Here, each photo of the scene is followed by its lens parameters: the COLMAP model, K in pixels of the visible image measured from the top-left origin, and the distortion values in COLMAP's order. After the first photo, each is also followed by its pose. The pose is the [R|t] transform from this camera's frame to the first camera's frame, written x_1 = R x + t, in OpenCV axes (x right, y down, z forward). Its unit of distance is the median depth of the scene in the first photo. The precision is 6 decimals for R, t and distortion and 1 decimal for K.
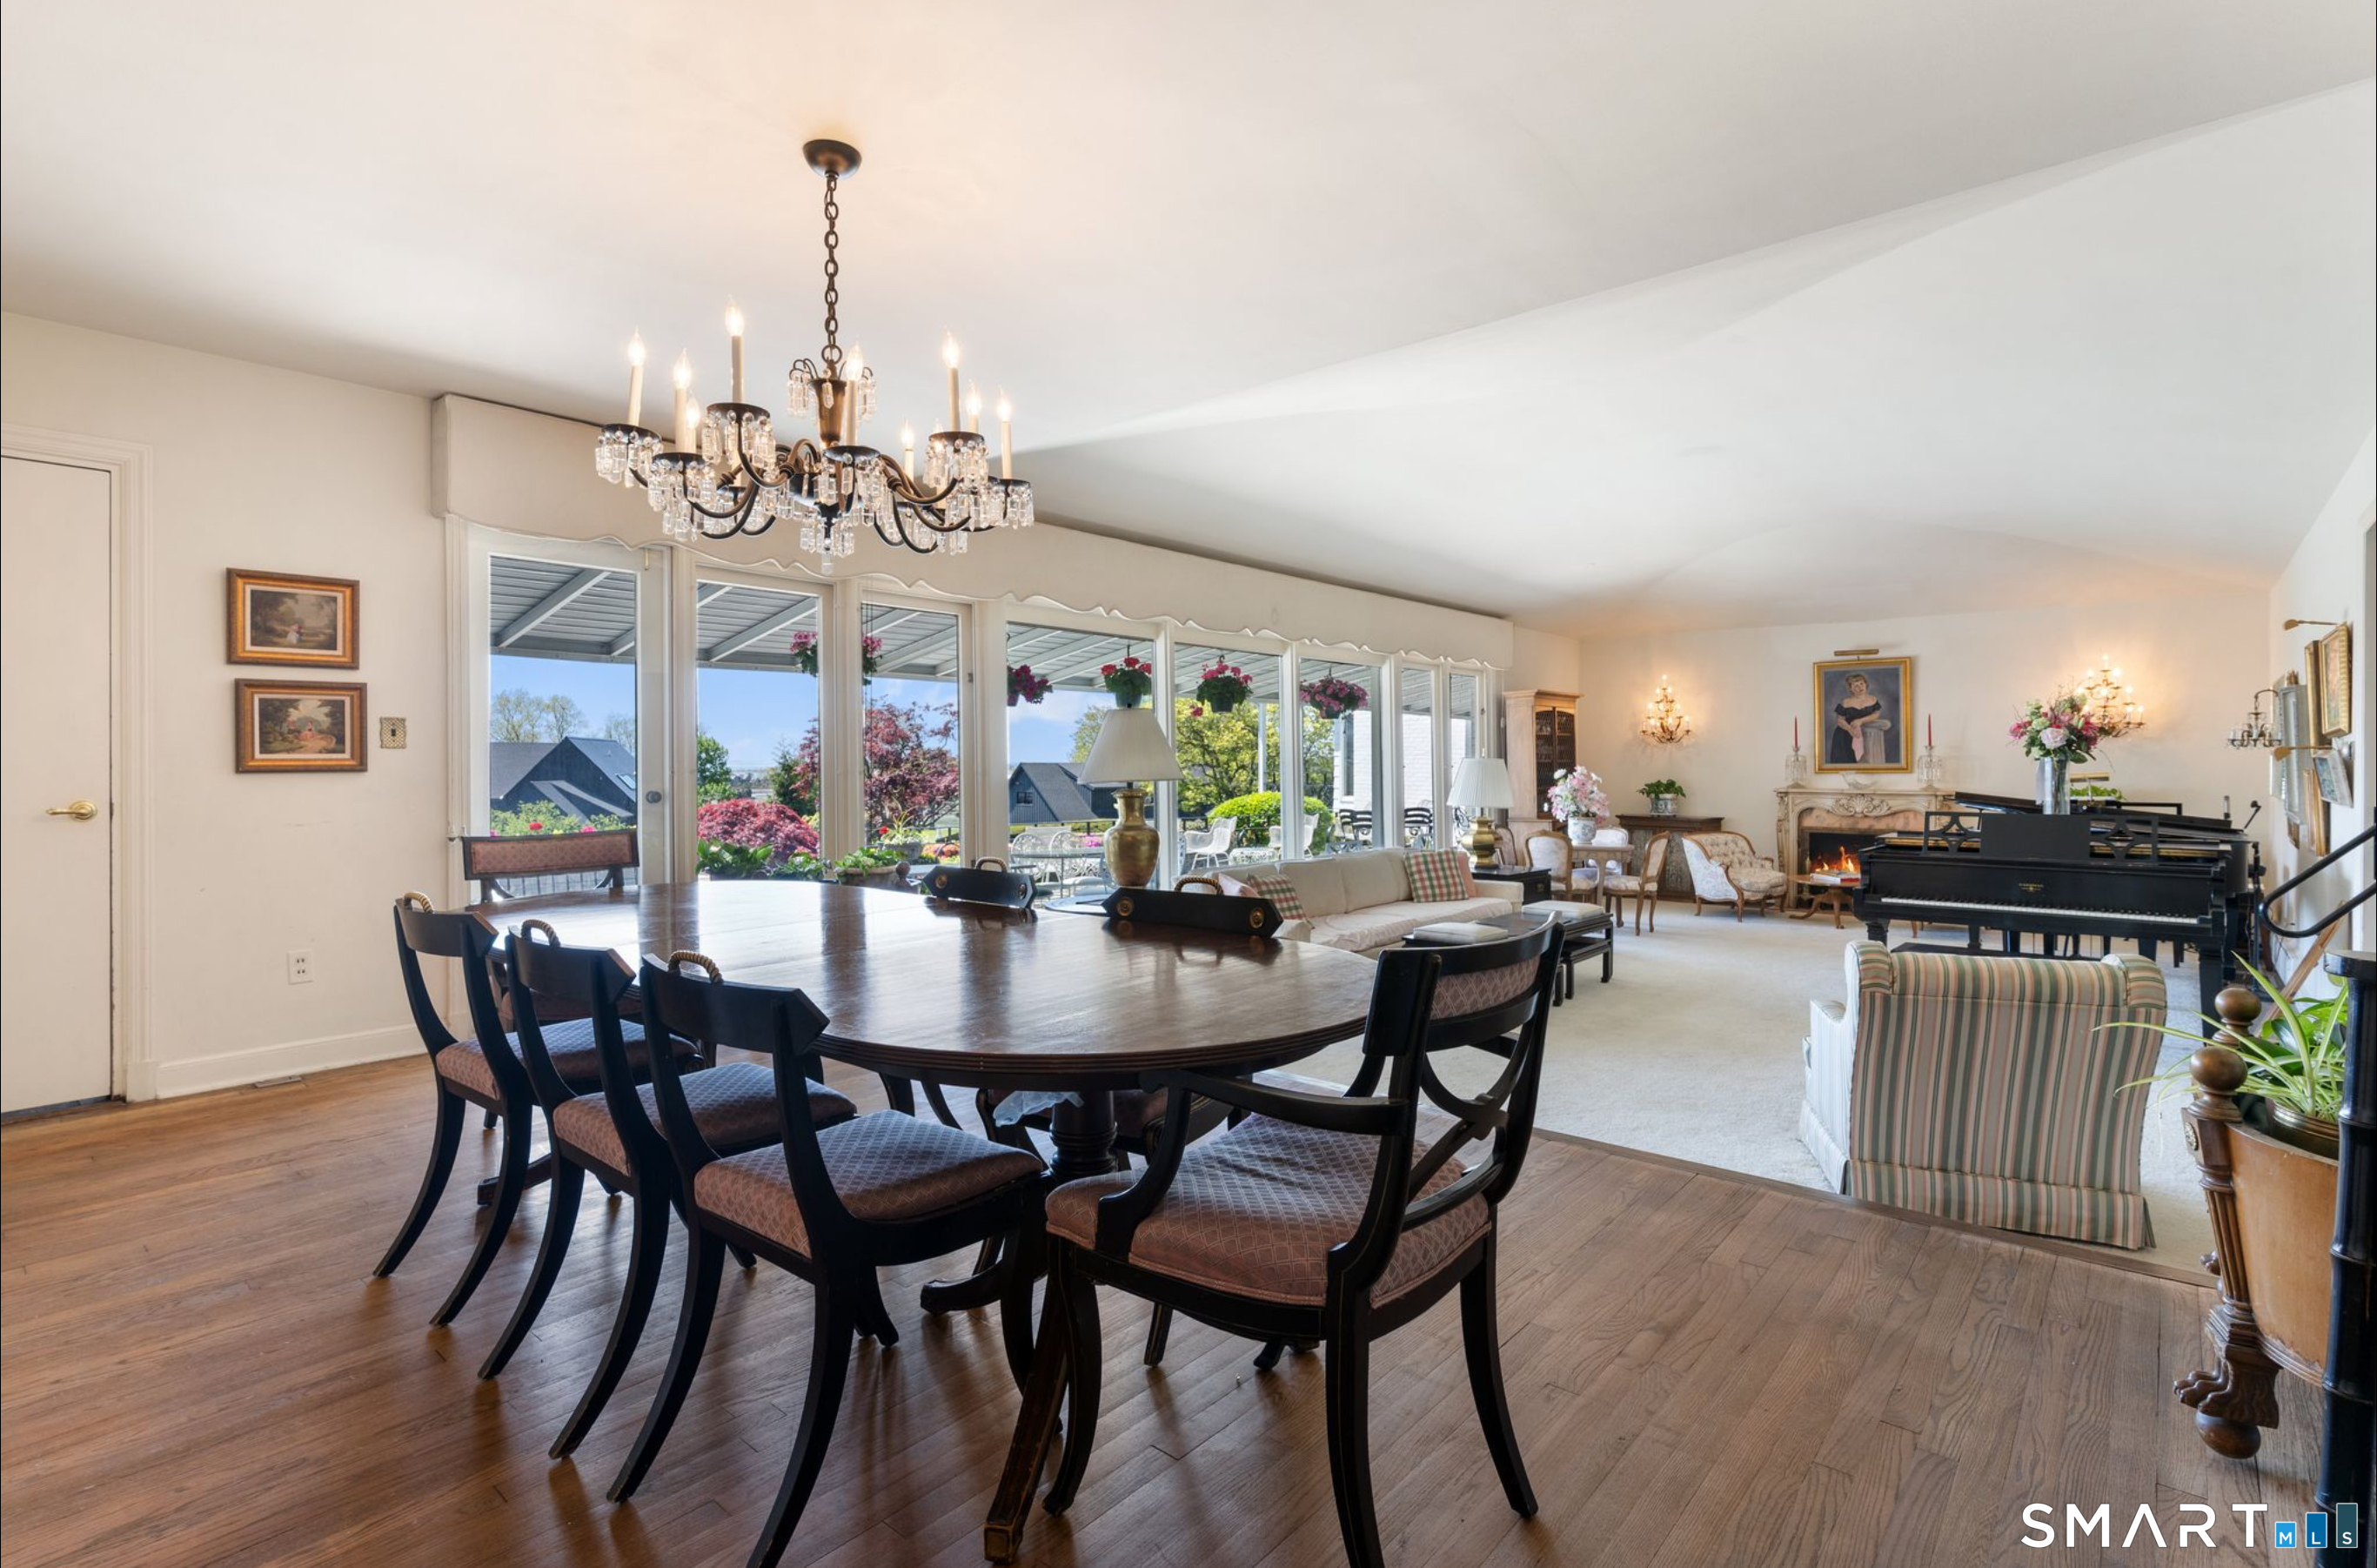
lens RADIAL K [[1113.8, 0, 1177.3], [0, 1113.8, 718.7], [0, 0, 1]] dist [0.012439, -0.000028]
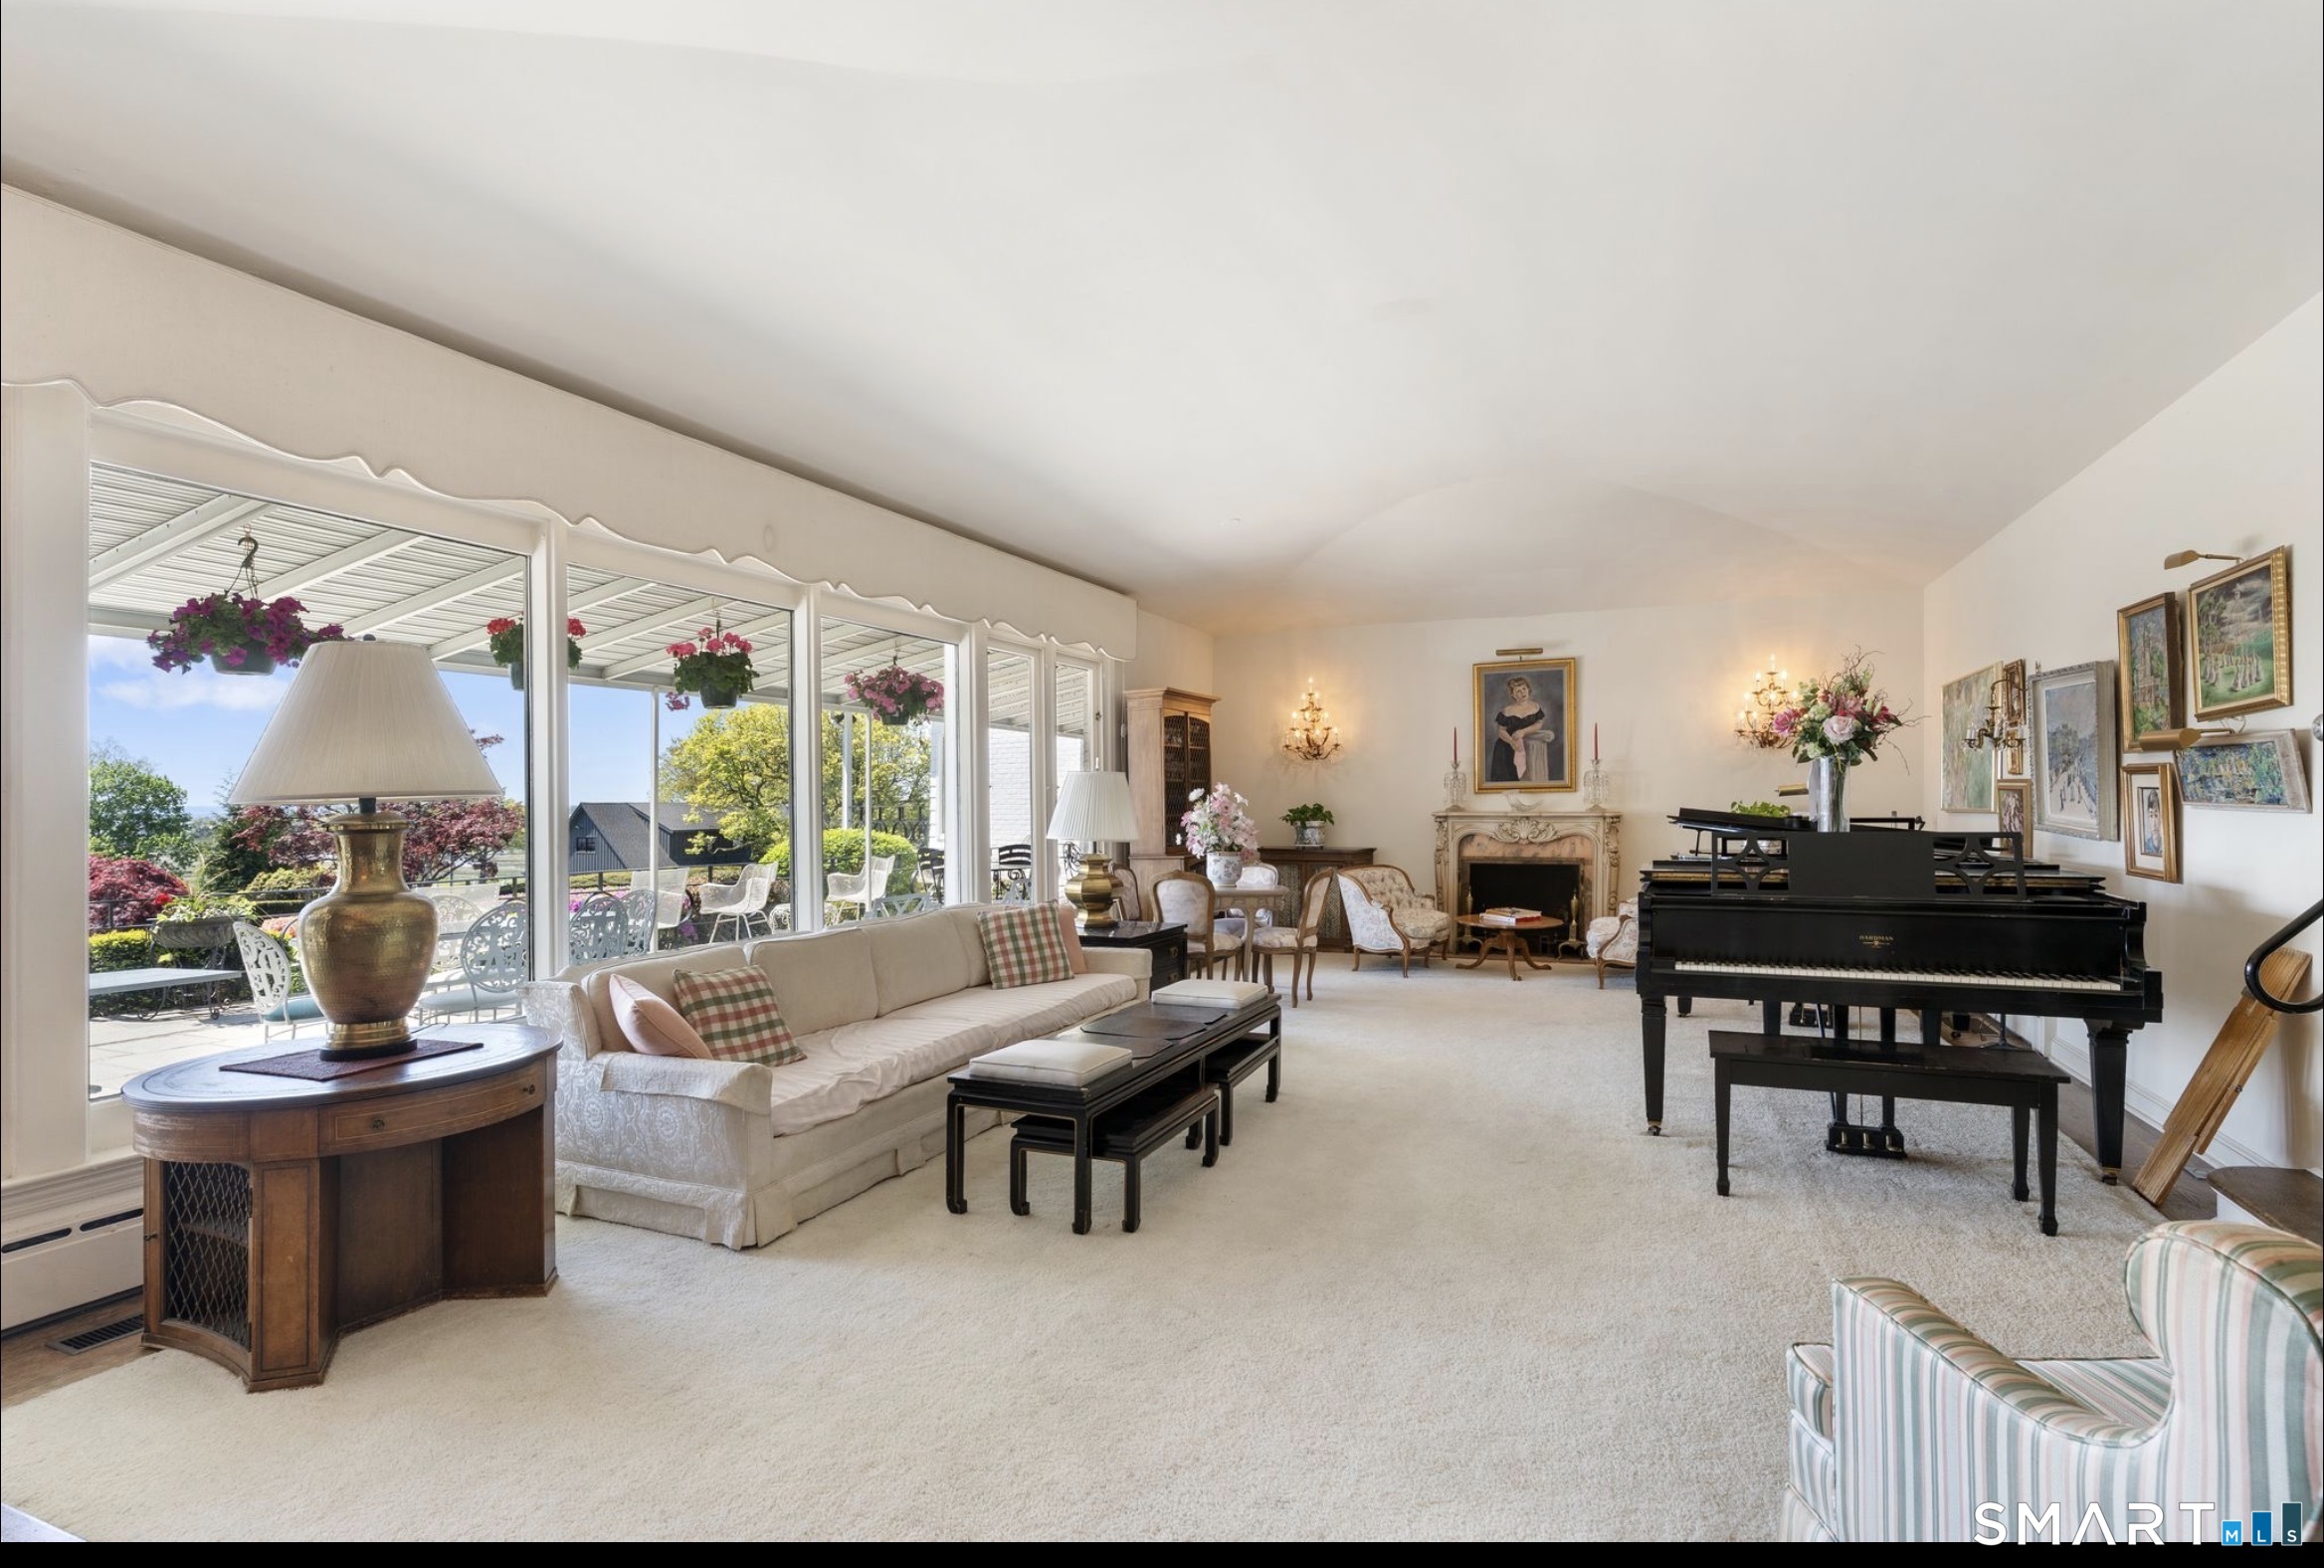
lens RADIAL K [[1163.5, 0, 1162.0], [0, 1163.5, 784.0], [0, 0, 1]] dist [0.001037, 0.000112]
pose [[0.949747, -0.004292, 0.312991, 0.073868], [-0.003760, 0.999677, 0.025119, 0.022058], [-0.312998, -0.025033, 0.949424, 0.256395]]
